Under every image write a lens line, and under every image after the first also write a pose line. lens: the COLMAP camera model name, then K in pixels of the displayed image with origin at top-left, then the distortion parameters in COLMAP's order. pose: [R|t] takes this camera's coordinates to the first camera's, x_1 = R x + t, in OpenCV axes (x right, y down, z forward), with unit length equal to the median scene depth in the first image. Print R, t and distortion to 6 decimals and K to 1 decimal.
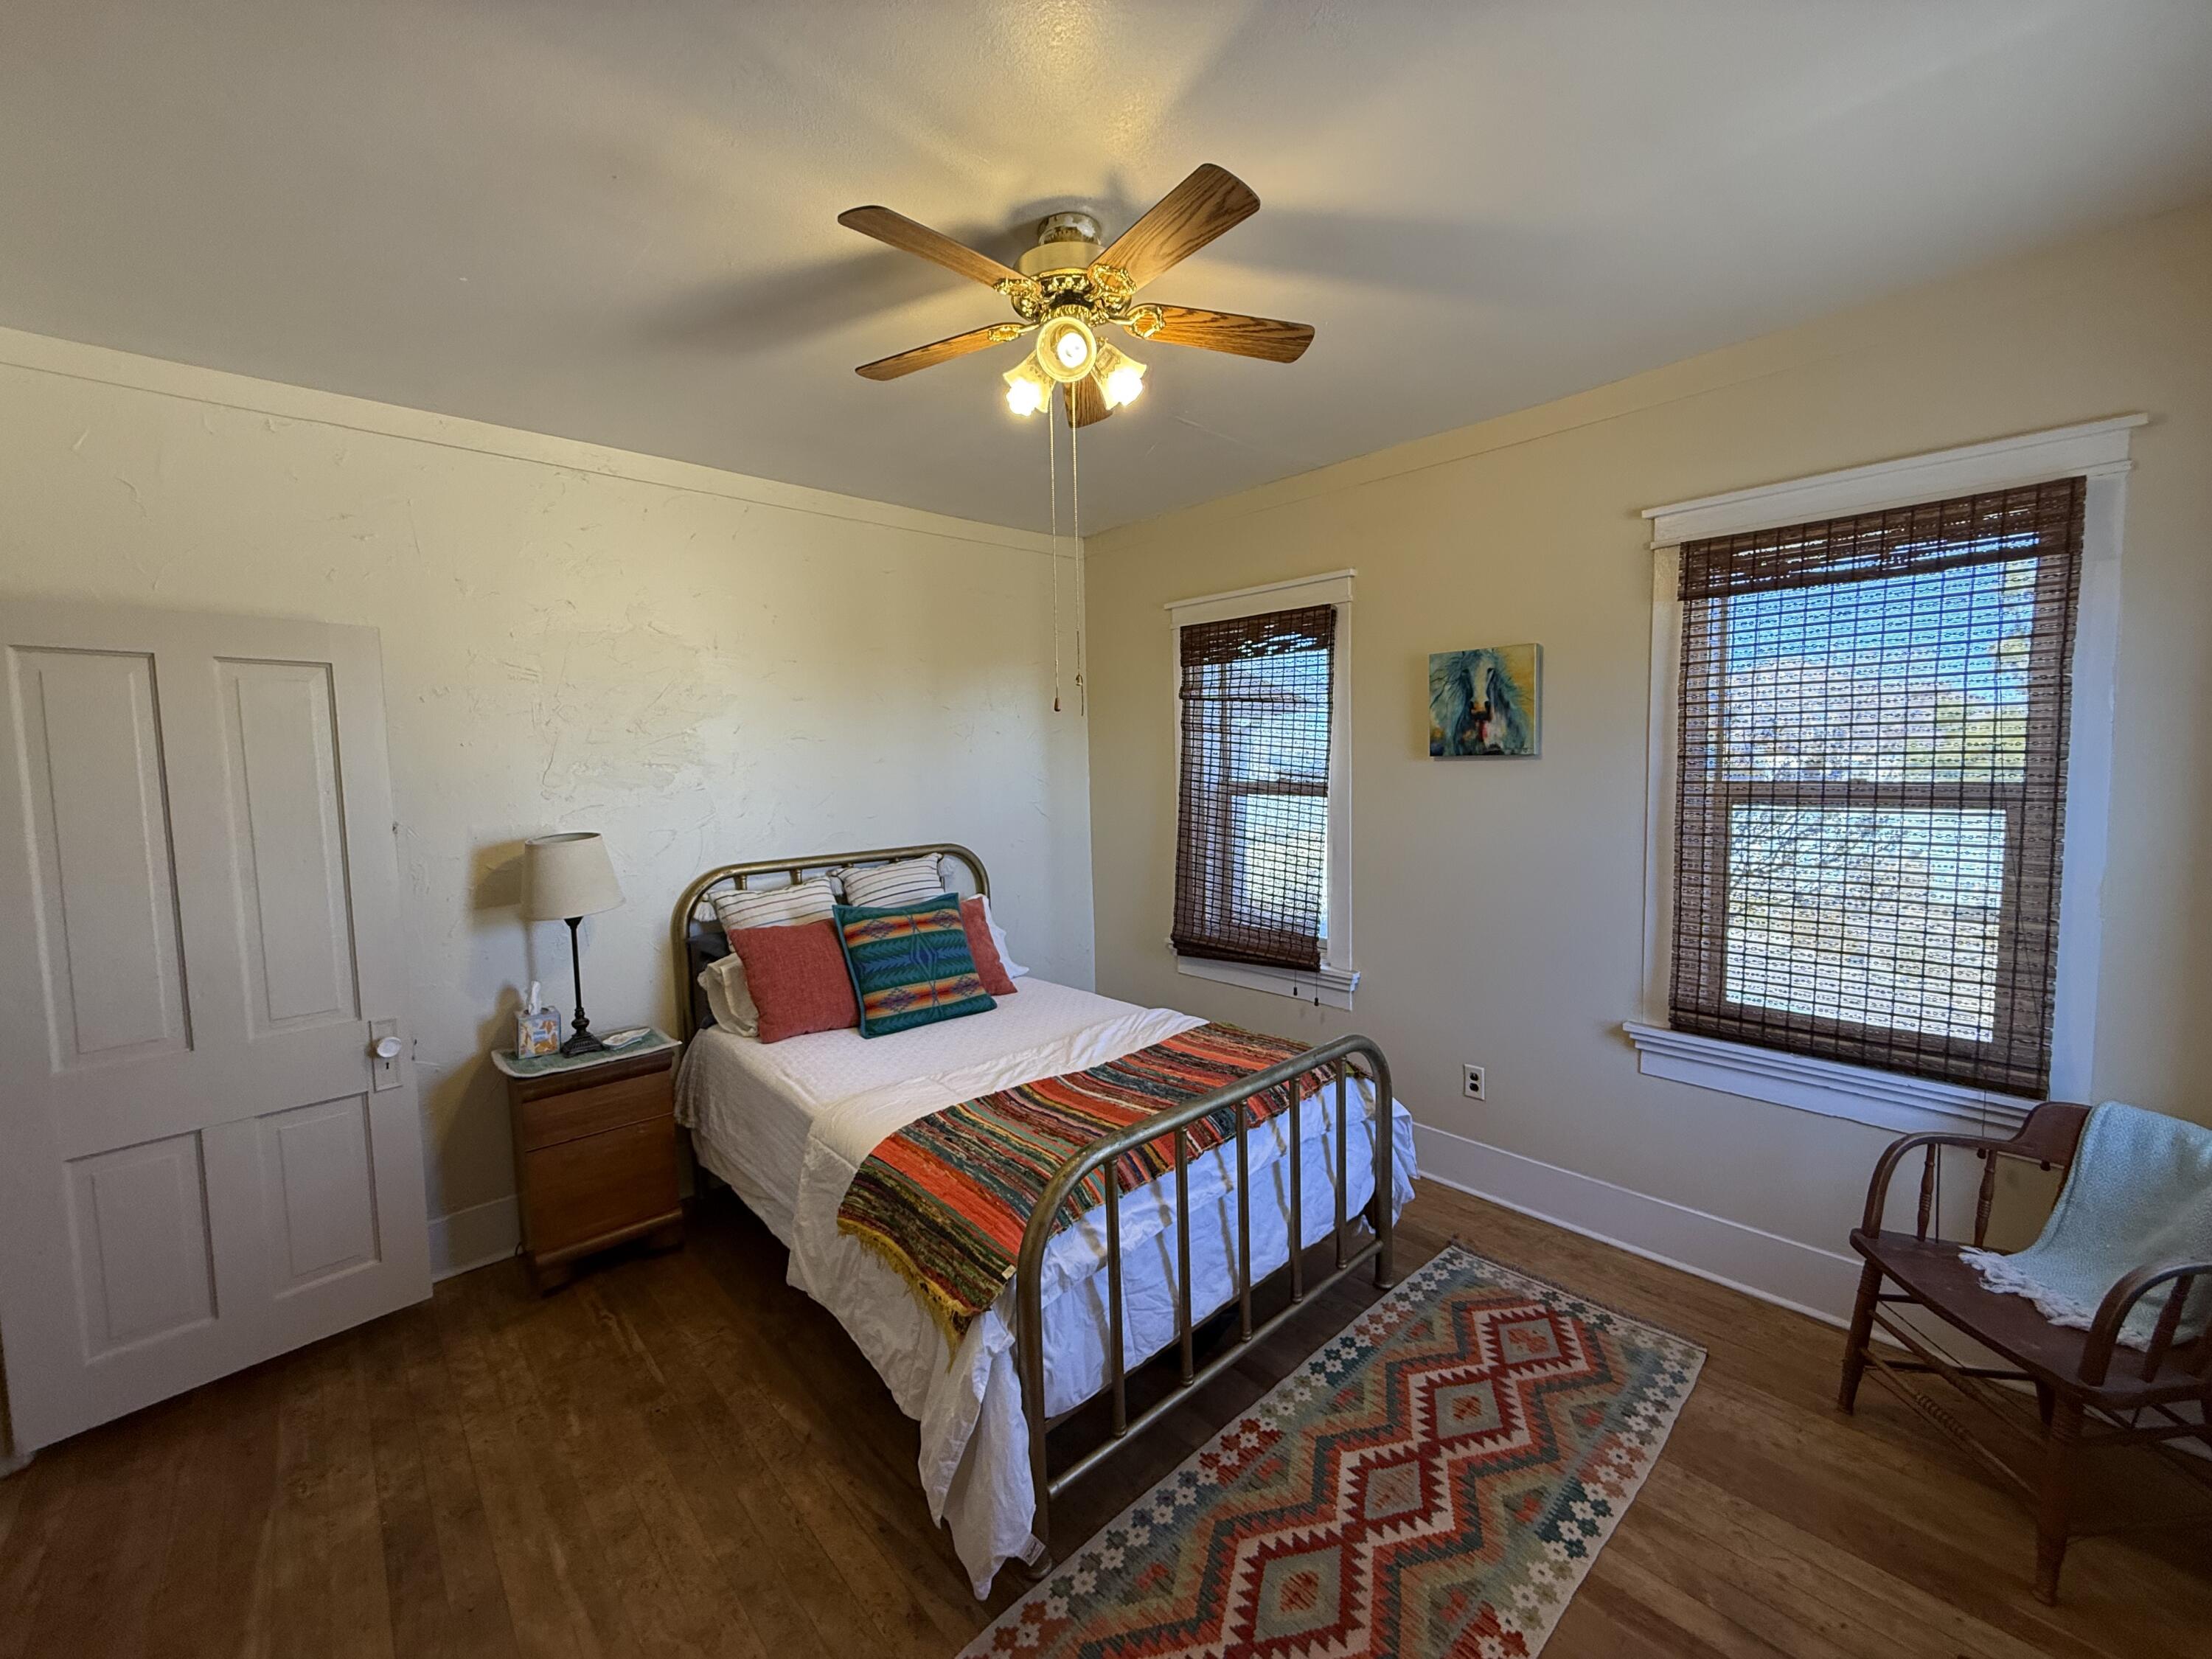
lens RADIAL K [[876.1, 0, 1101.3], [0, 876.1, 824.3], [0, 0, 1]] dist [0.001222, 0.000290]
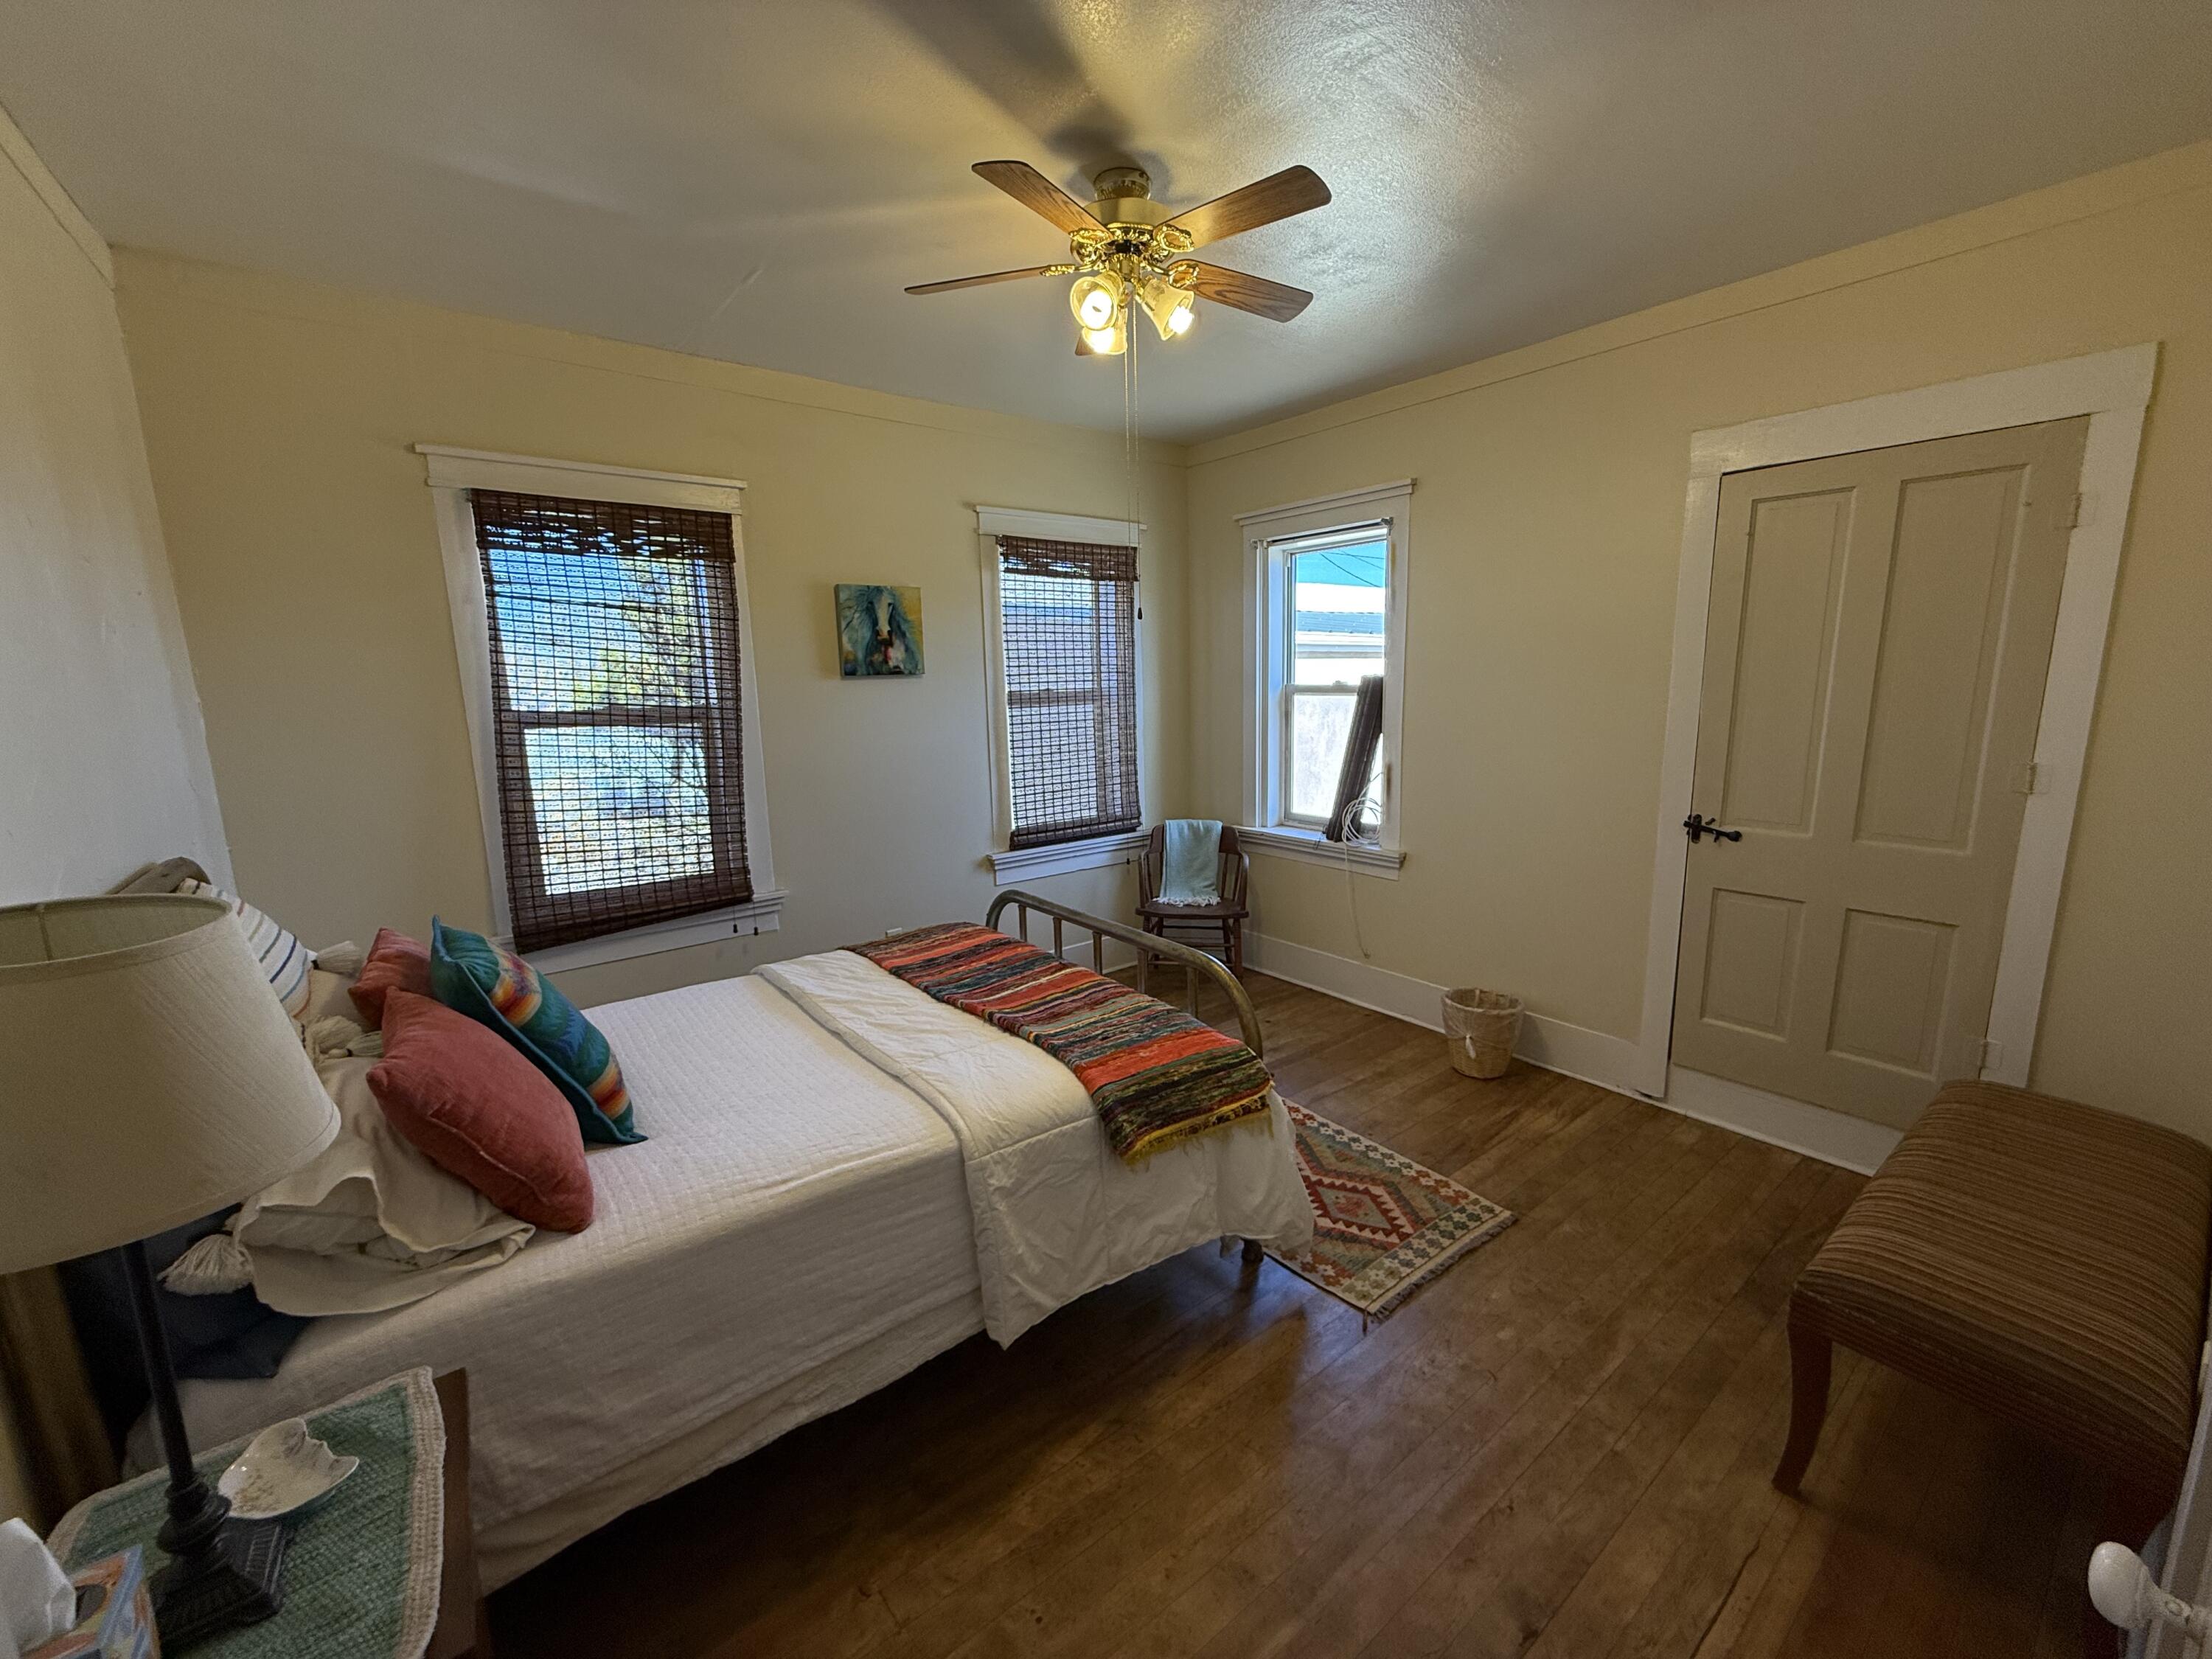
lens RADIAL K [[876.1, 0, 1101.3], [0, 876.1, 824.3], [0, 0, 1]] dist [0.001222, 0.000290]
pose [[0.085339, -0.153443, 0.984466, -0.838136], [0.095354, 0.984793, 0.145228, -0.024293], [-0.991779, 0.081479, 0.098672, 0.651673]]
